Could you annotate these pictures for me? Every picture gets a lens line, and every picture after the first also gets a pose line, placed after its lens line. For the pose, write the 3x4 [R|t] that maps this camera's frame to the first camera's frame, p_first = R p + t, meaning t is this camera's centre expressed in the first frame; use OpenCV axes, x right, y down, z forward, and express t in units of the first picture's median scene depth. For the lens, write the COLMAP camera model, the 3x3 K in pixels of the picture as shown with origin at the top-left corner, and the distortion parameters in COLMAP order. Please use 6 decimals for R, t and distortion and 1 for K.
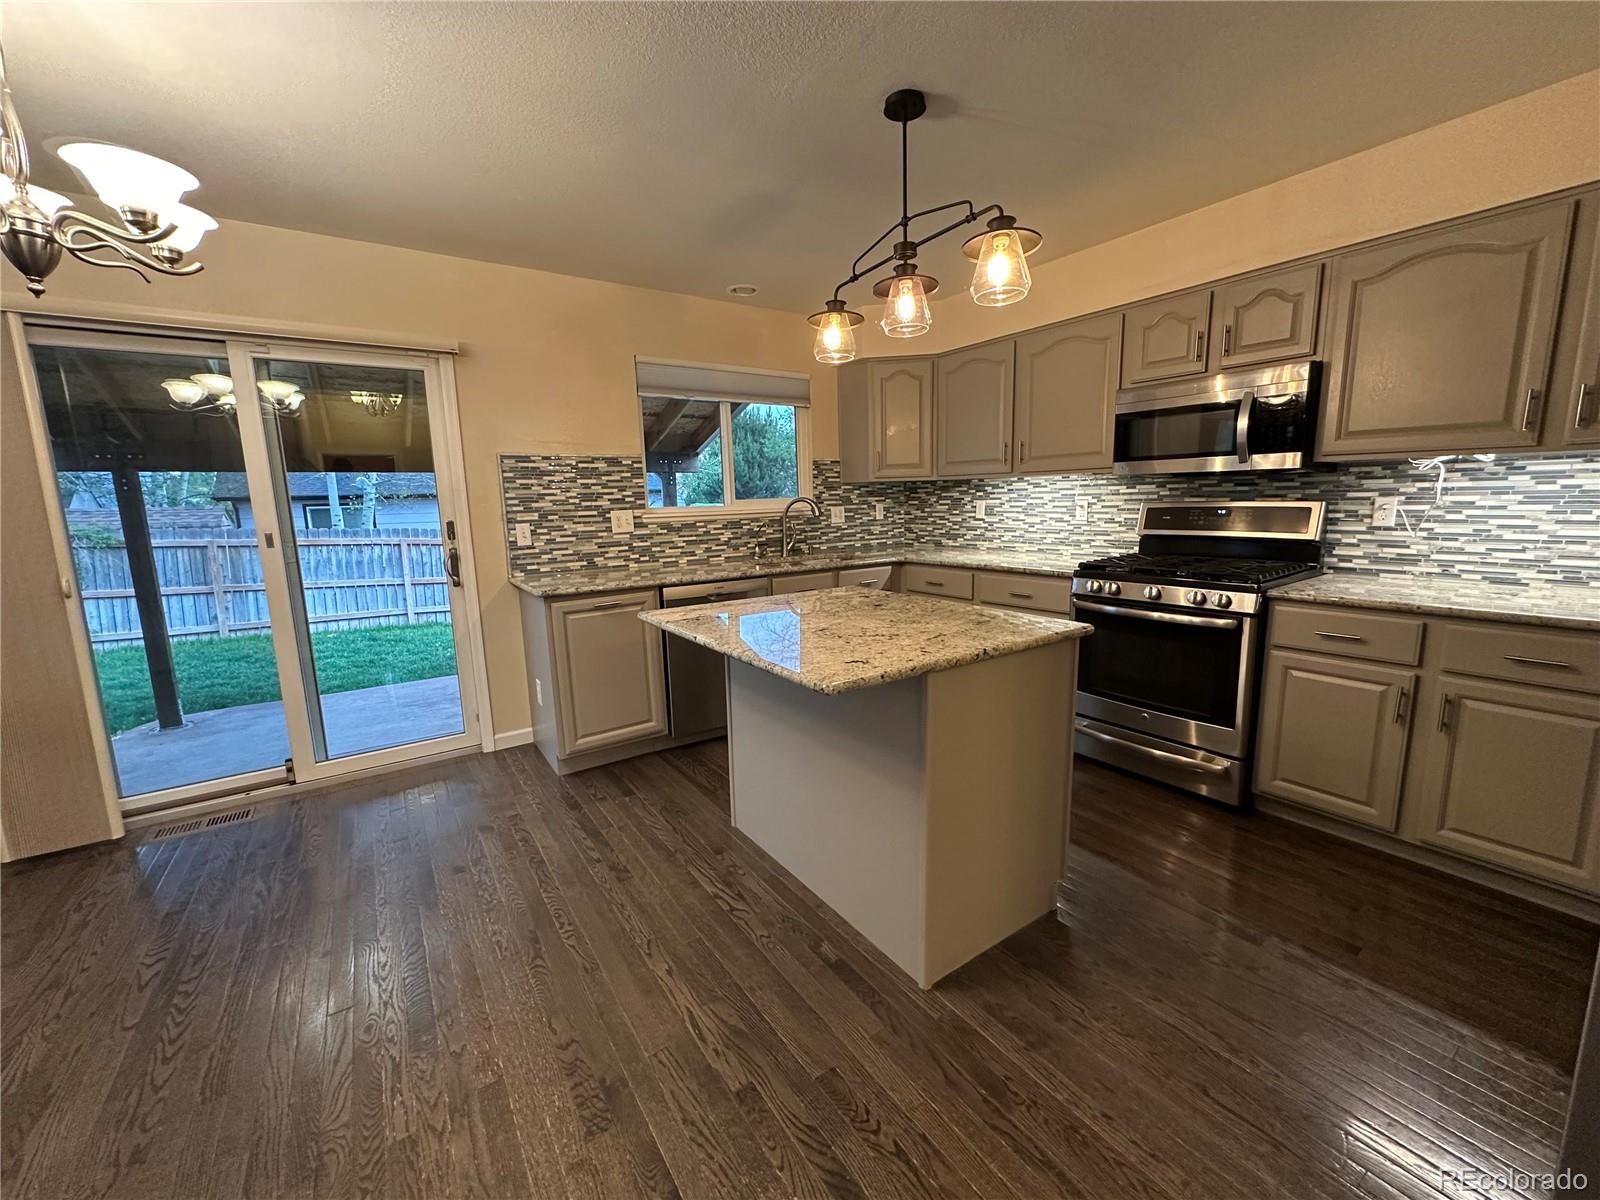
lens RADIAL K [[637.8, 0, 802.2], [0, 637.8, 599.5], [0, 0, 1]] dist [-0.002501, 0.000555]
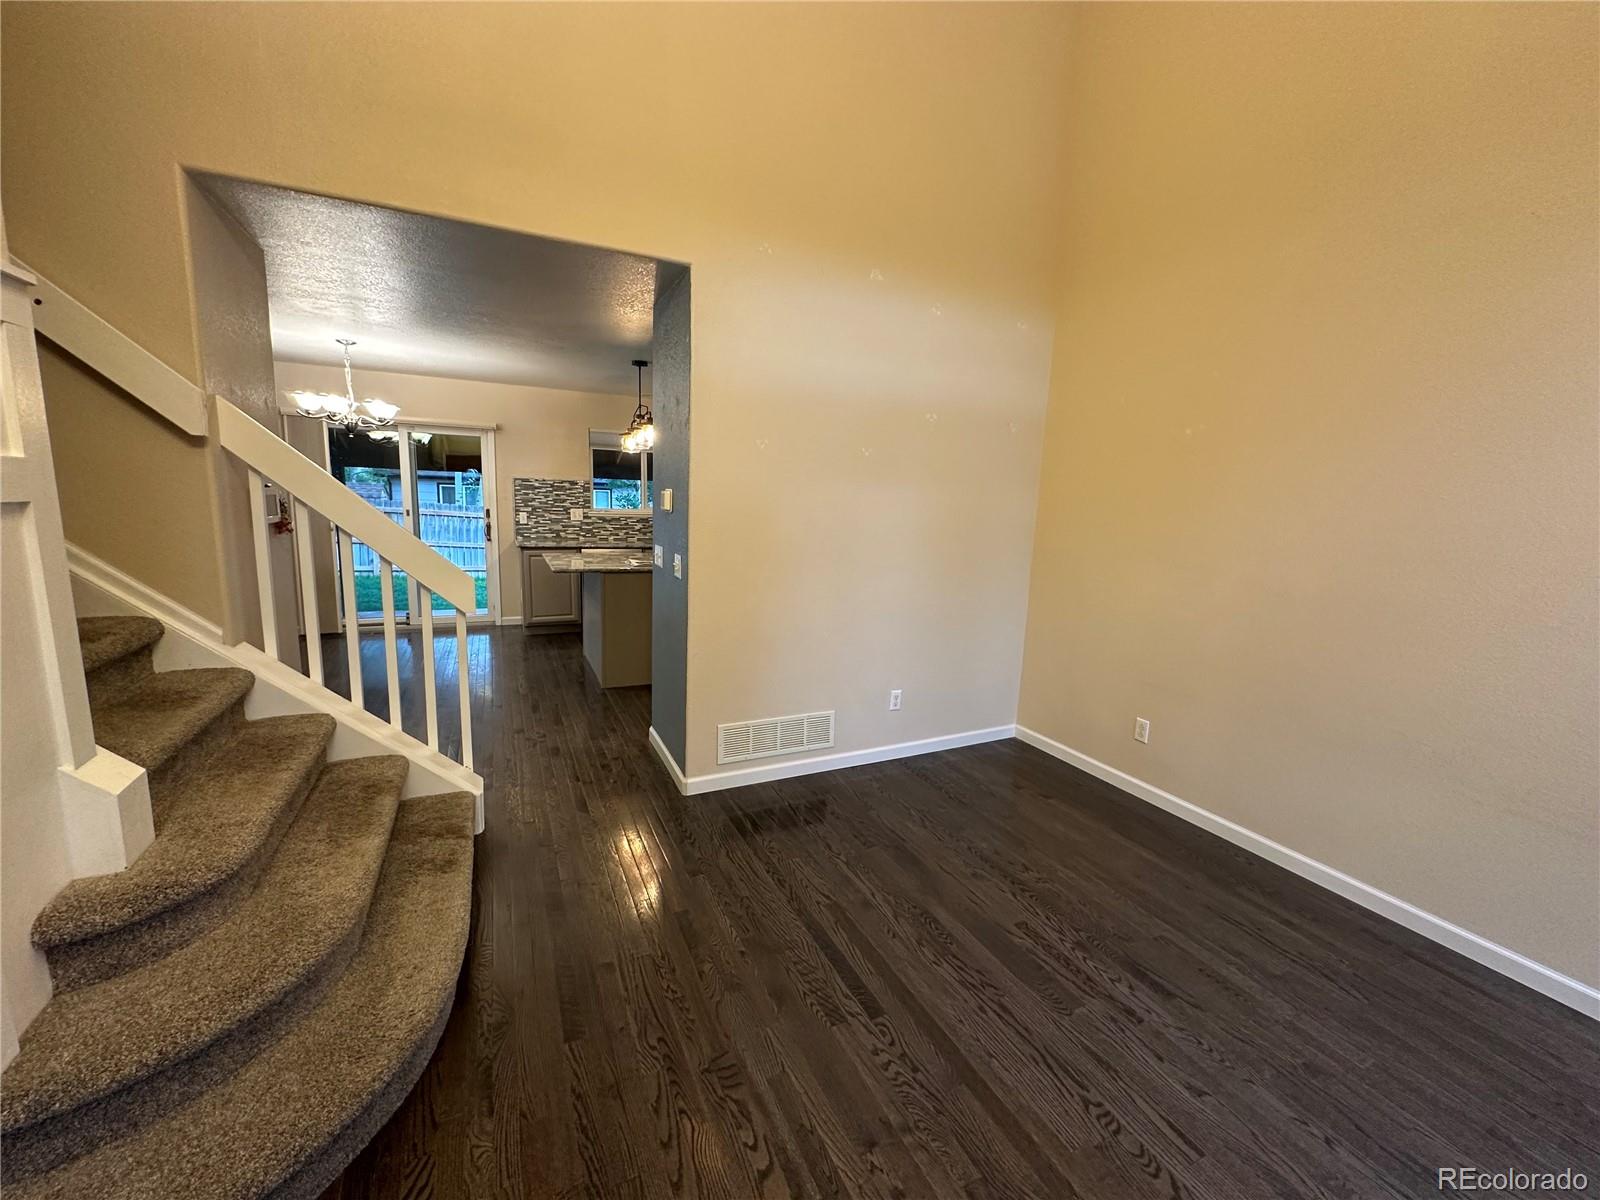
lens RADIAL K [[637.8, 0, 804.1], [0, 637.8, 600.0], [0, 0, 1]] dist [-0.002501, 0.000555]
pose [[0.986685, 0.085870, -0.138128, 0.761571], [-0.085705, 0.996295, 0.007149, 0.067436], [0.138230, 0.004784, 0.990389, -0.892753]]
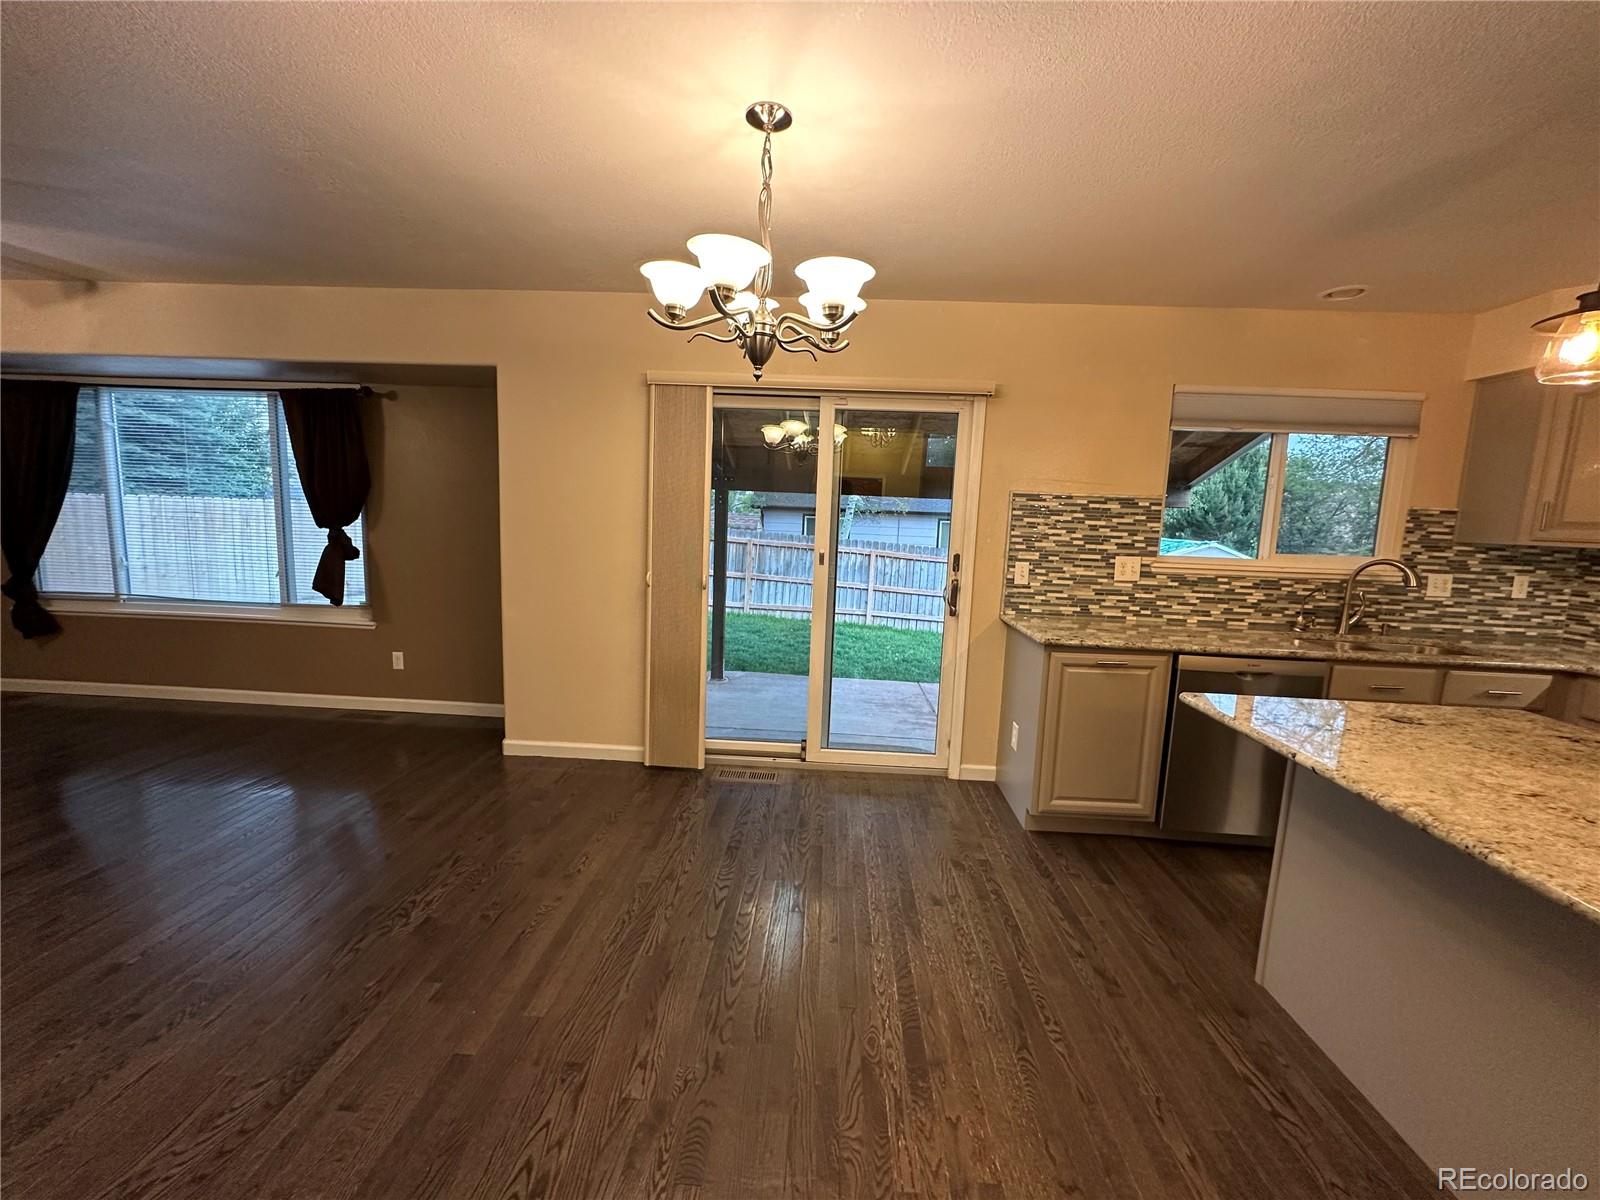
lens RADIAL K [[637.8, 0, 802.3], [0, 637.8, 599.9], [0, 0, 1]] dist [-0.002501, 0.000555]
pose [[0.794863, 0.134812, -0.591624, -0.123027], [-0.154189, 0.987878, 0.017948, -0.027545], [0.586873, 0.076955, 0.806014, 0.009433]]
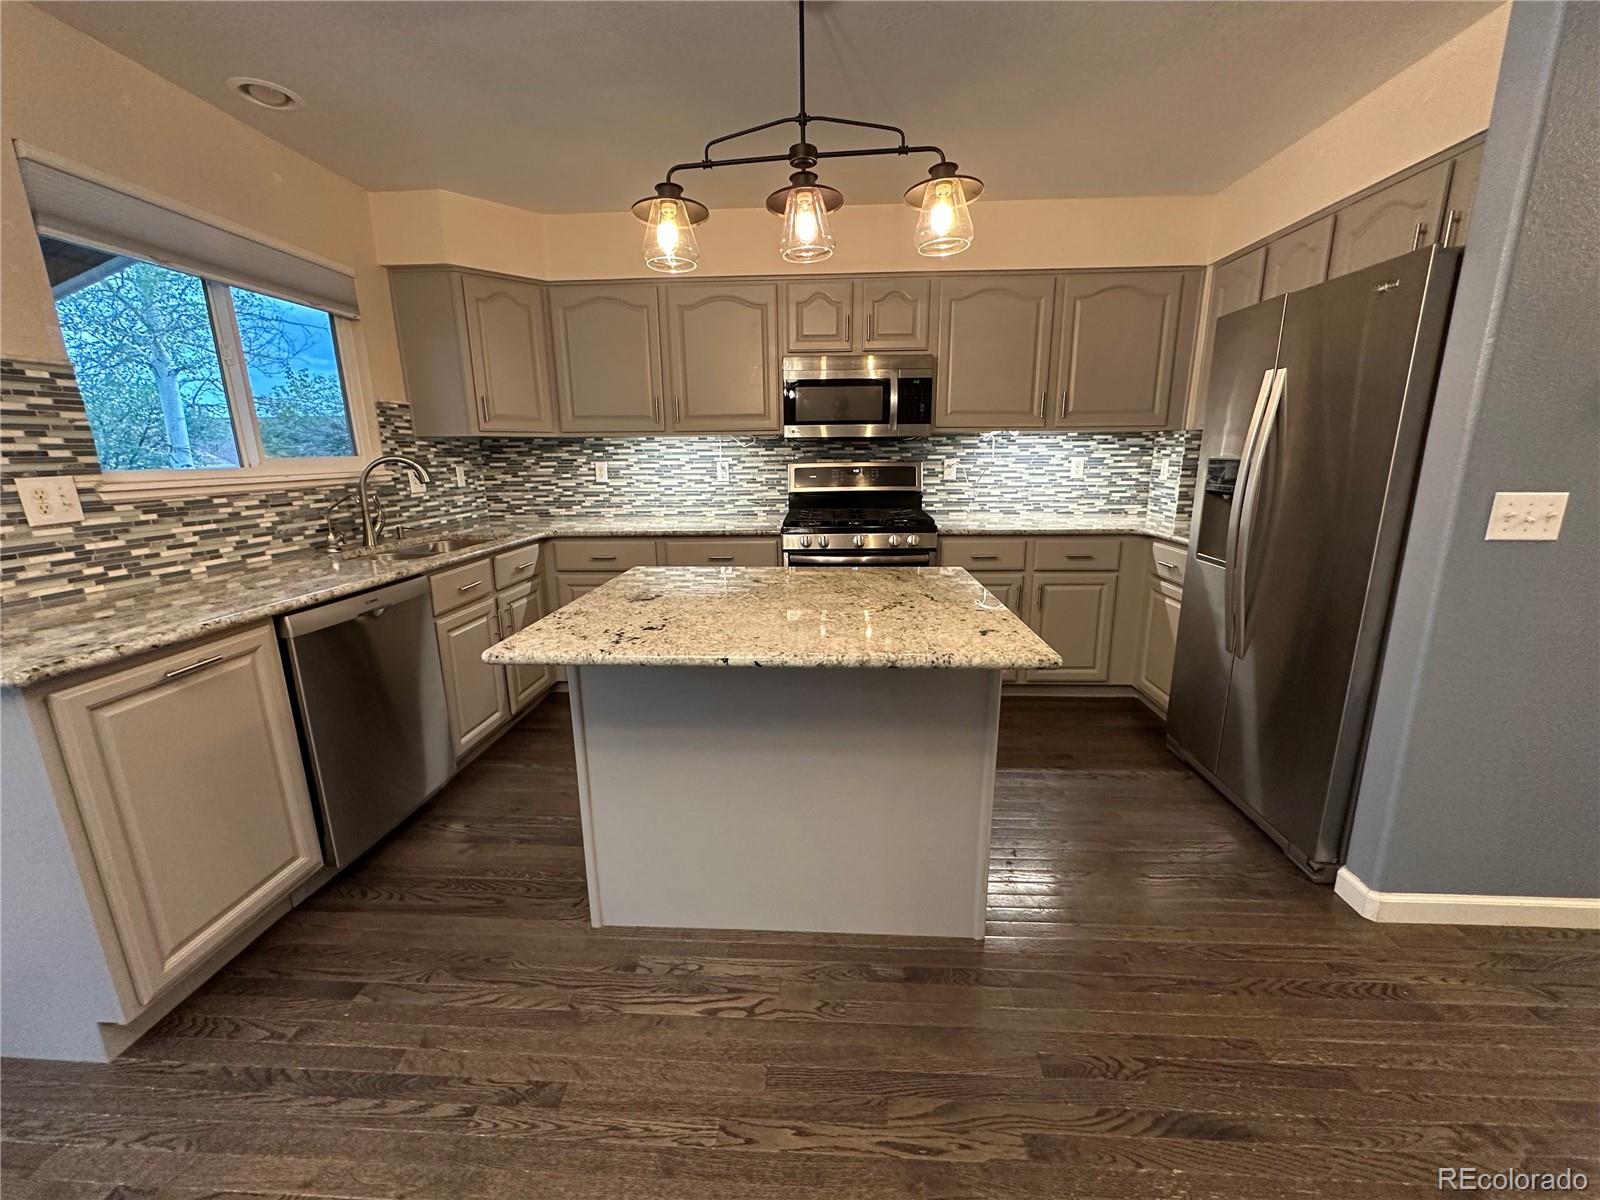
lens RADIAL K [[637.8, 0, 800.9], [0, 637.8, 599.7], [0, 0, 1]] dist [-0.002501, 0.000555]
pose [[0.608109, -0.161611, 0.777229, -0.366081], [0.122695, 0.986428, 0.109113, -0.037215], [-0.784315, 0.029010, 0.619684, 0.308036]]
